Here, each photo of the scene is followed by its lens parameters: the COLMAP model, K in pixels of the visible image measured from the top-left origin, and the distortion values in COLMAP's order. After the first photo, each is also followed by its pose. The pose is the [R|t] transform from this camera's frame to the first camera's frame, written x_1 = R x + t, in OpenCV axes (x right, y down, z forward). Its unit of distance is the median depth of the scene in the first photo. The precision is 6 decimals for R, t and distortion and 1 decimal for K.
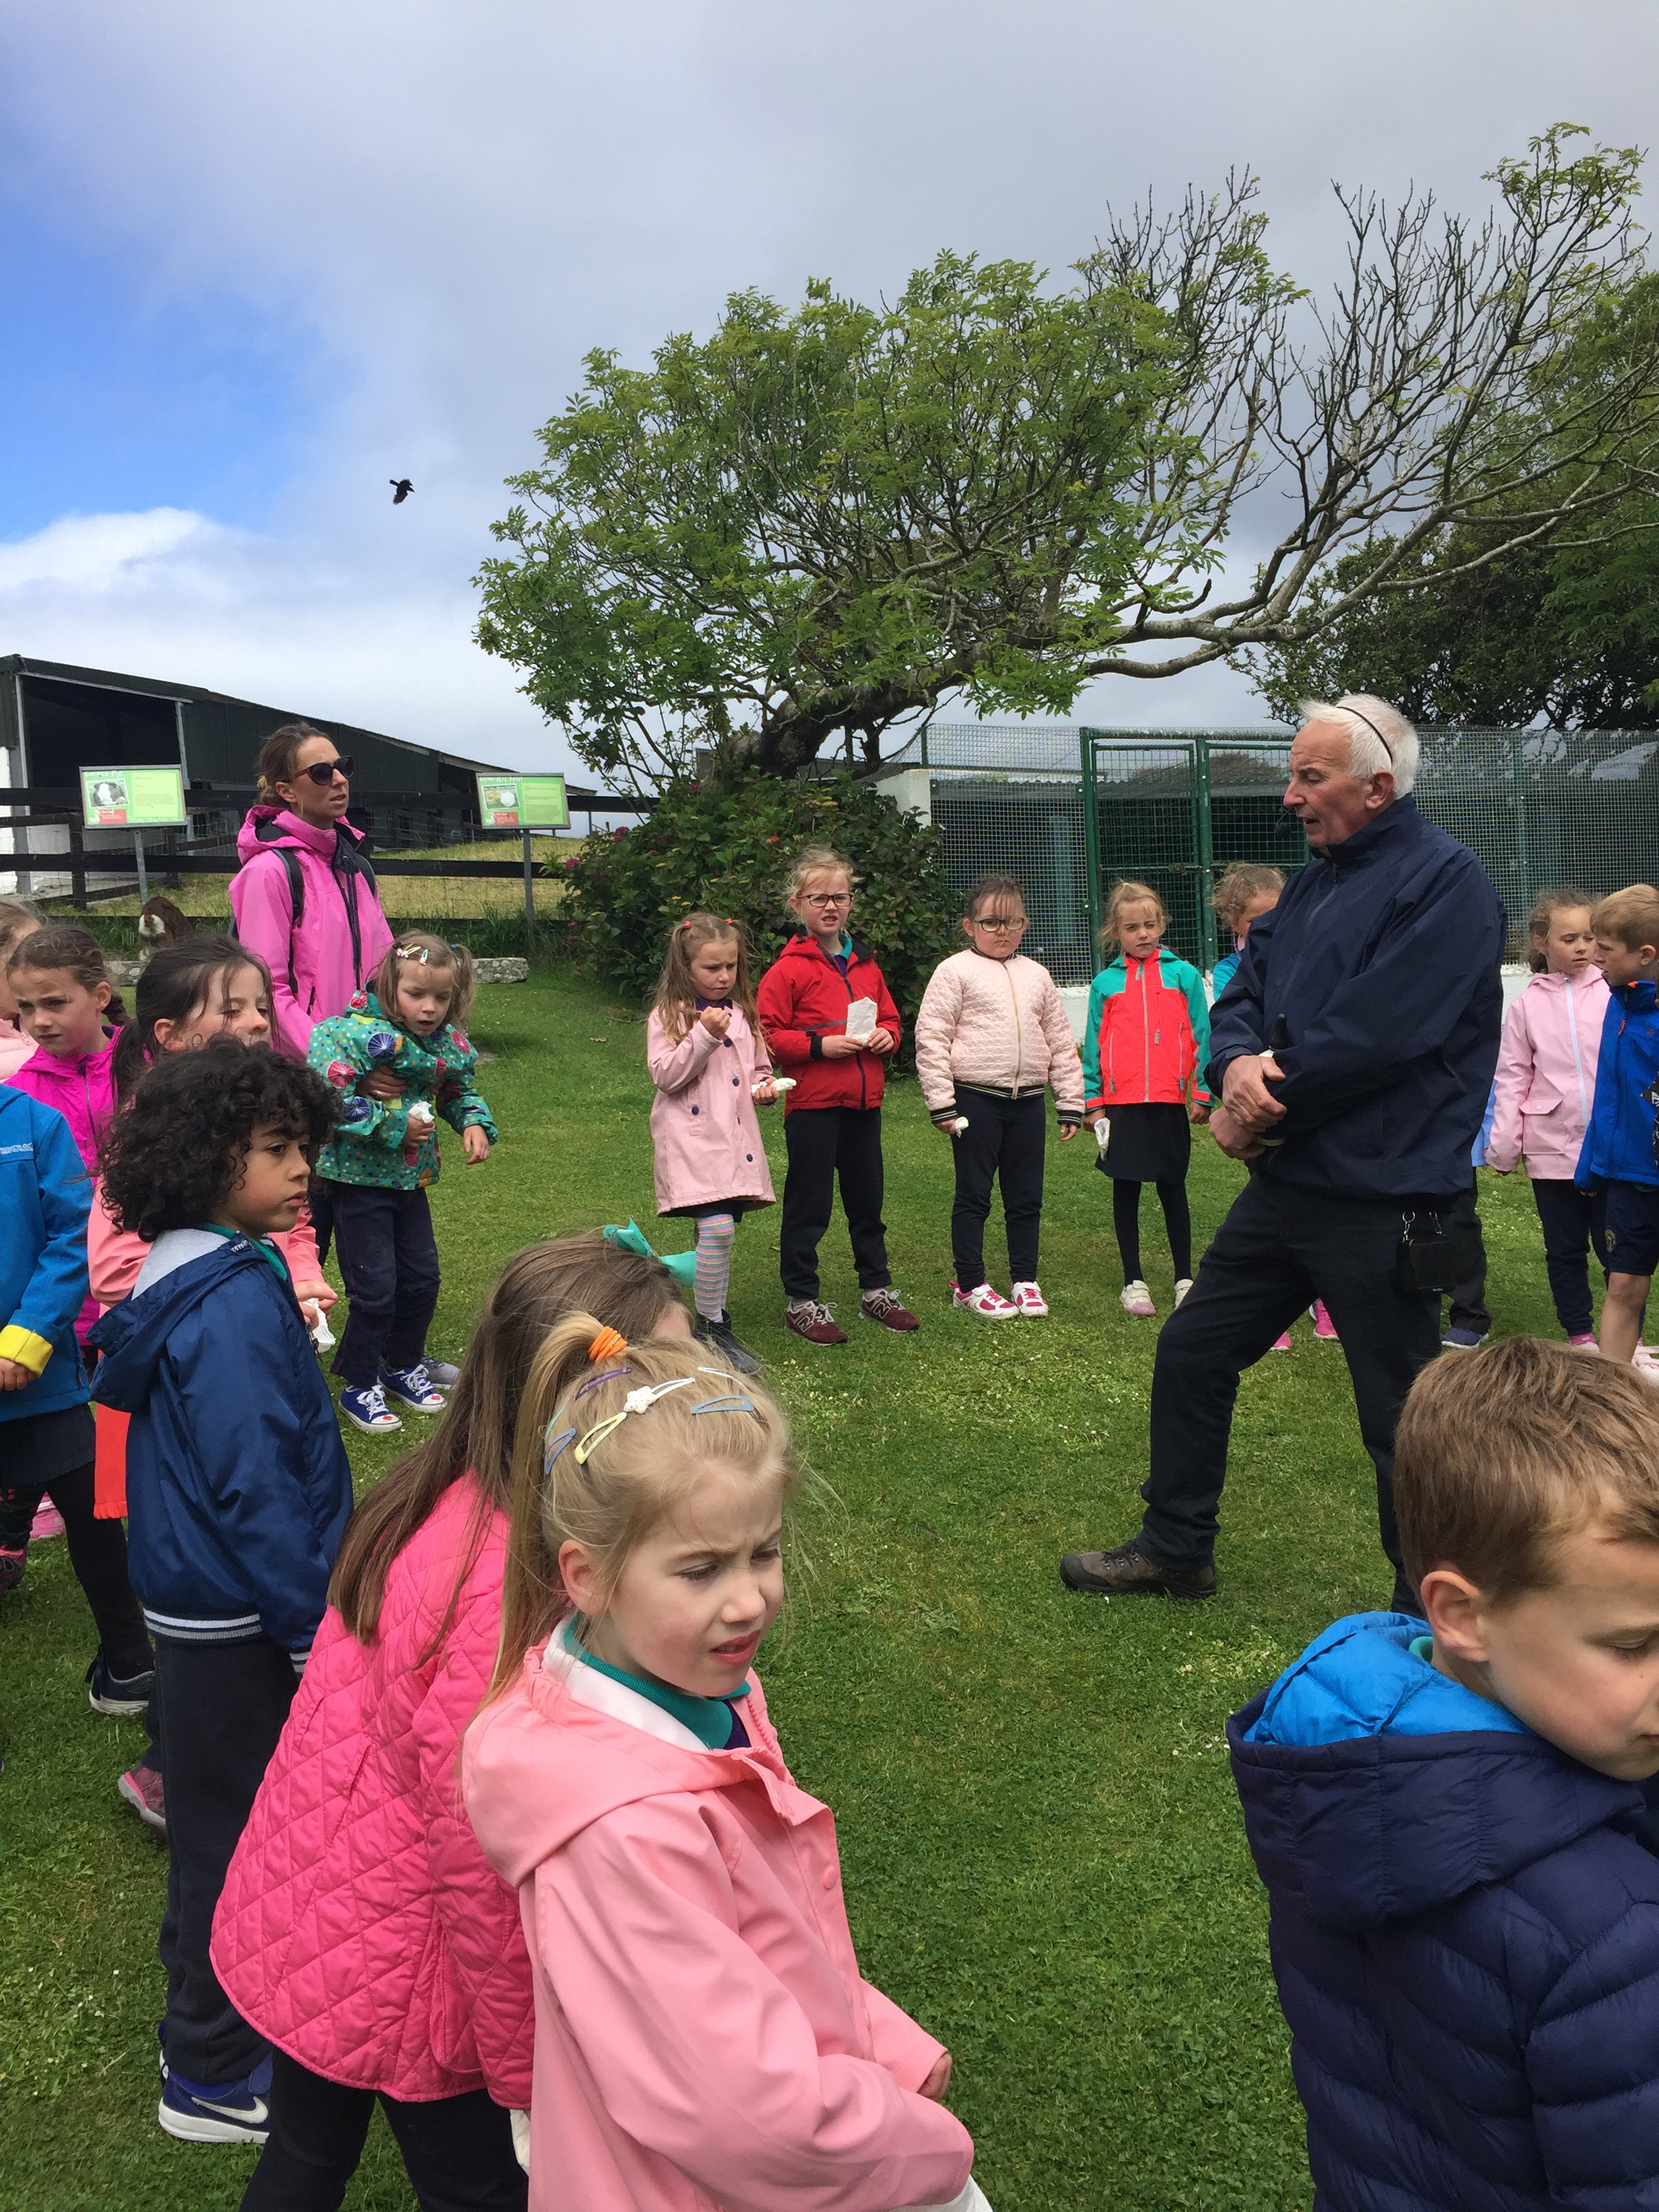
lens RADIAL K [[1846.1, 0, 829.5], [0, 1846.1, 1106.0], [0, 0, 1]] dist [0.060133, -0.111382]
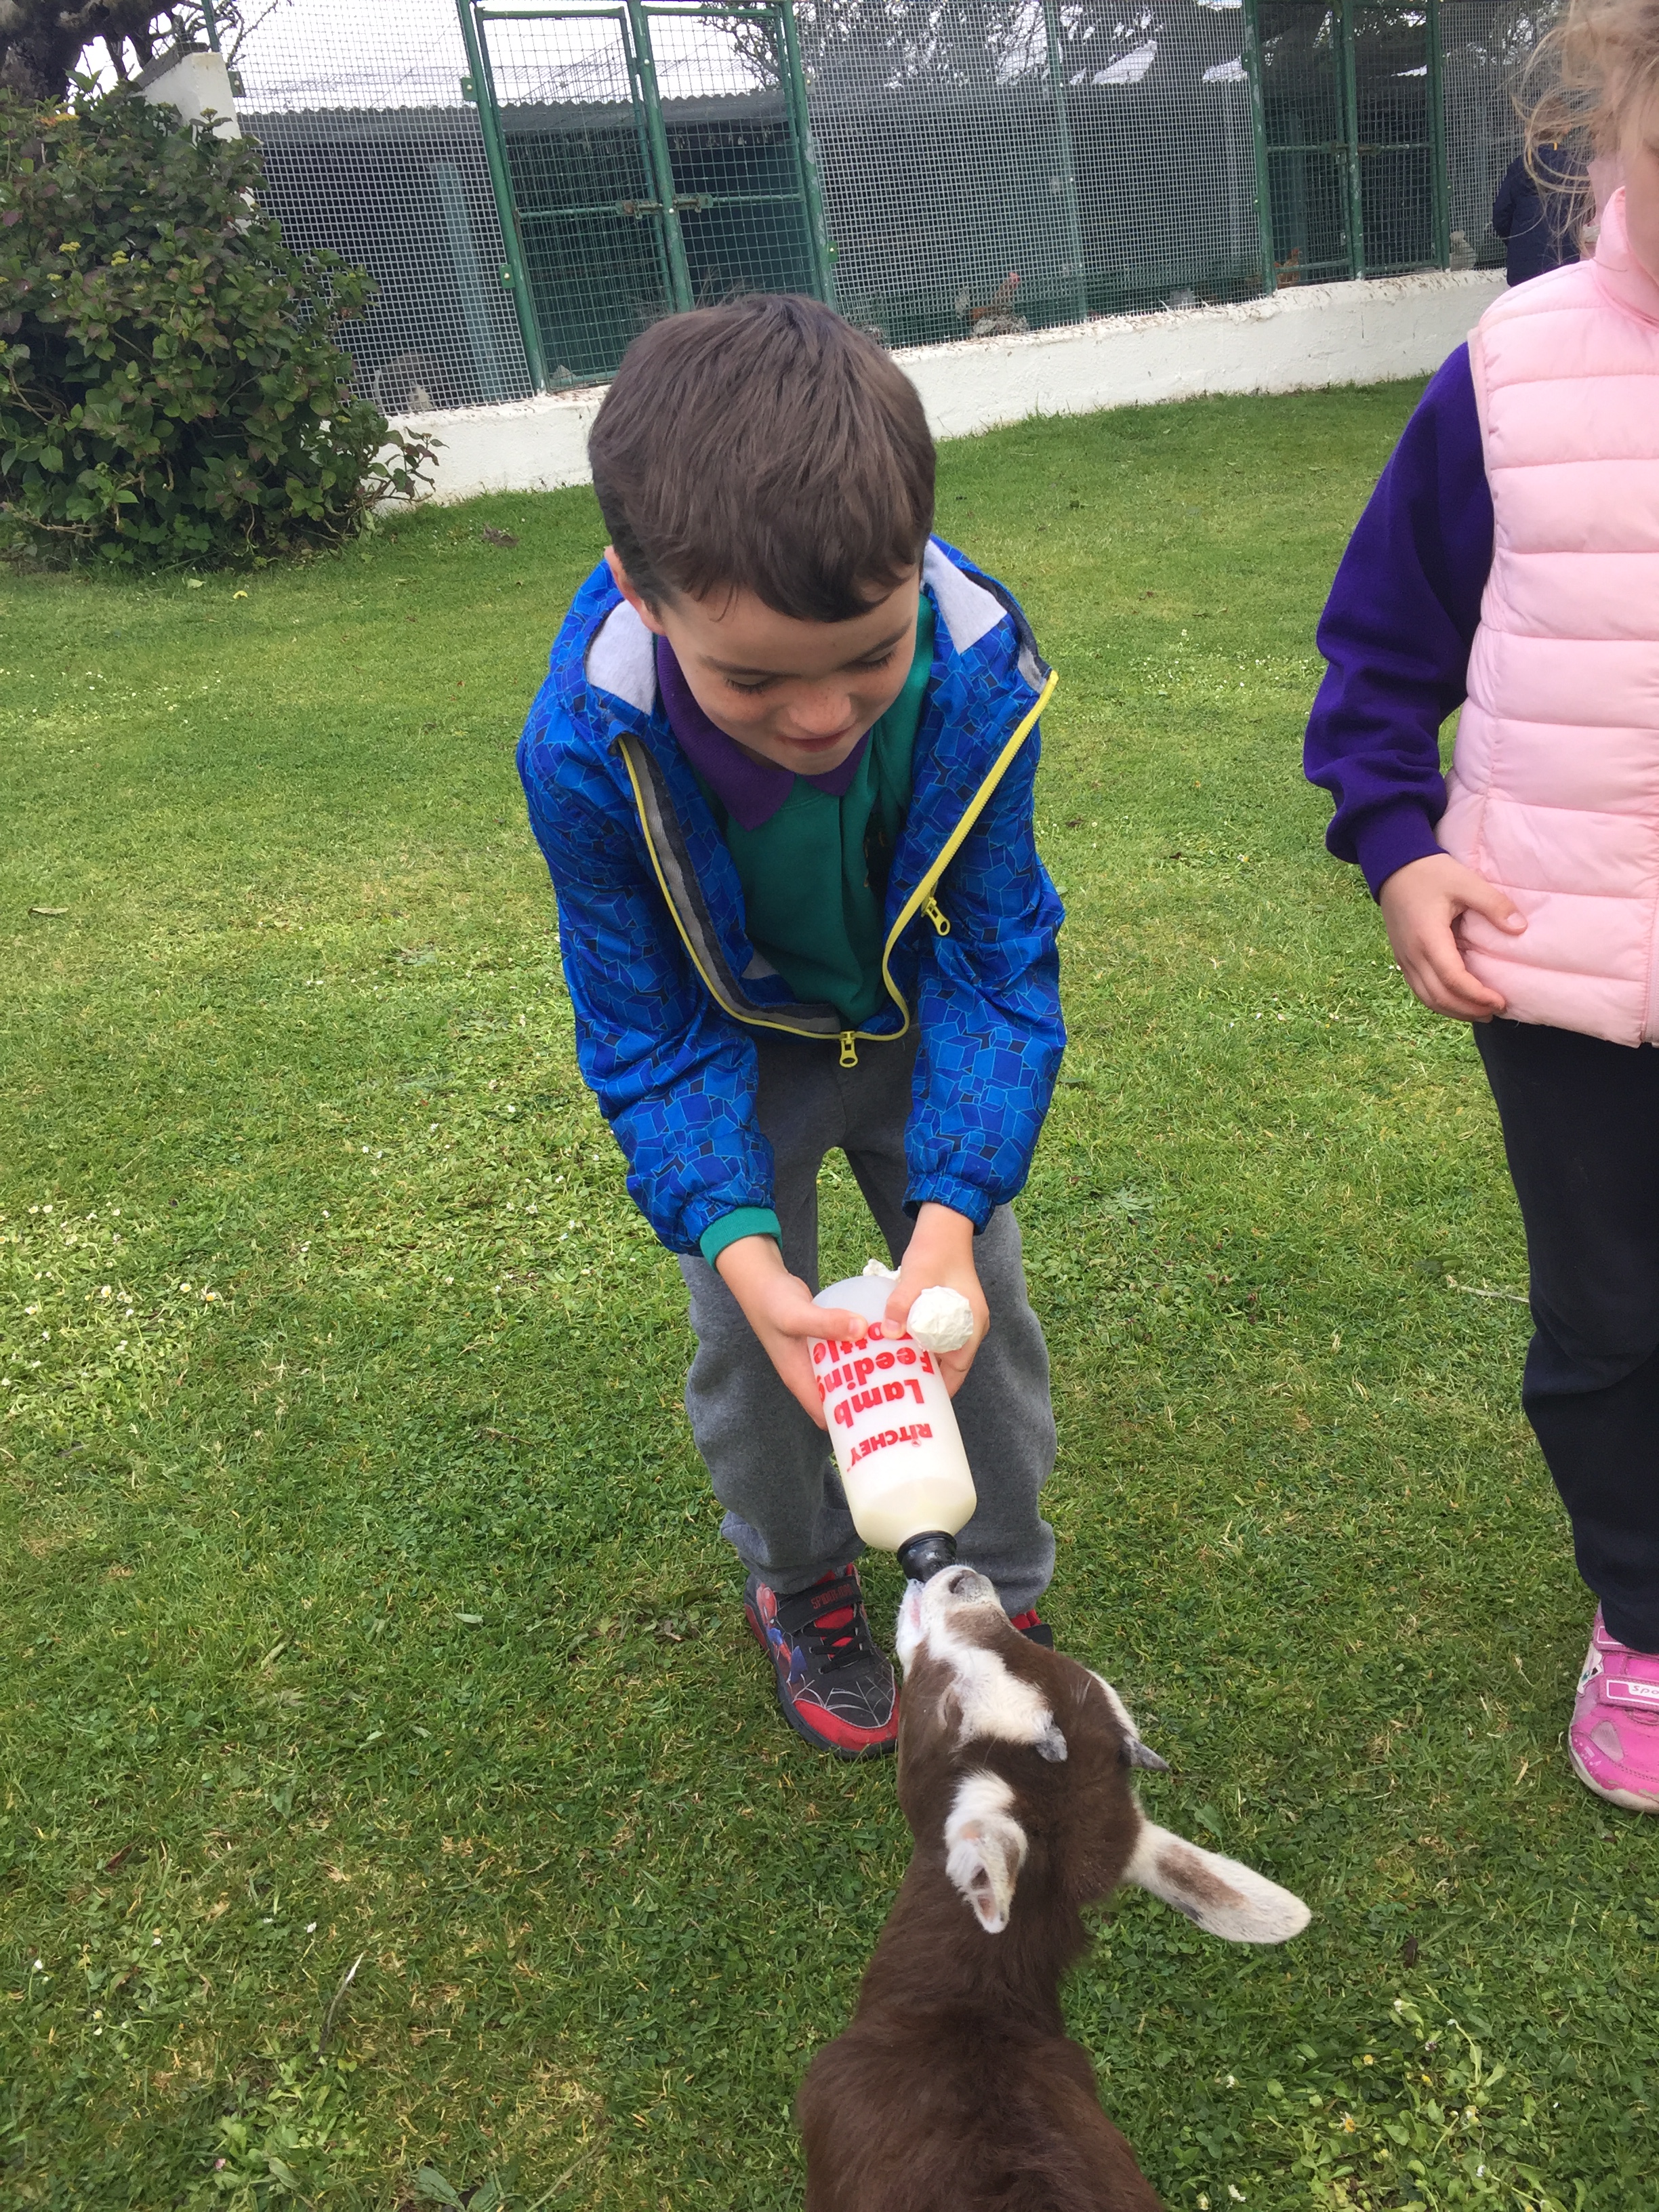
lens RADIAL K [[1846.1, 0, 829.5], [0, 1846.1, 1106.0], [0, 0, 1]] dist [0.060133, -0.111382]
pose [[0.950817, -0.193709, 0.241709, 0.029349], [0.121874, 0.951344, 0.283003, 0.003954], [-0.284768, -0.239627, 0.928163, 0.286269]]
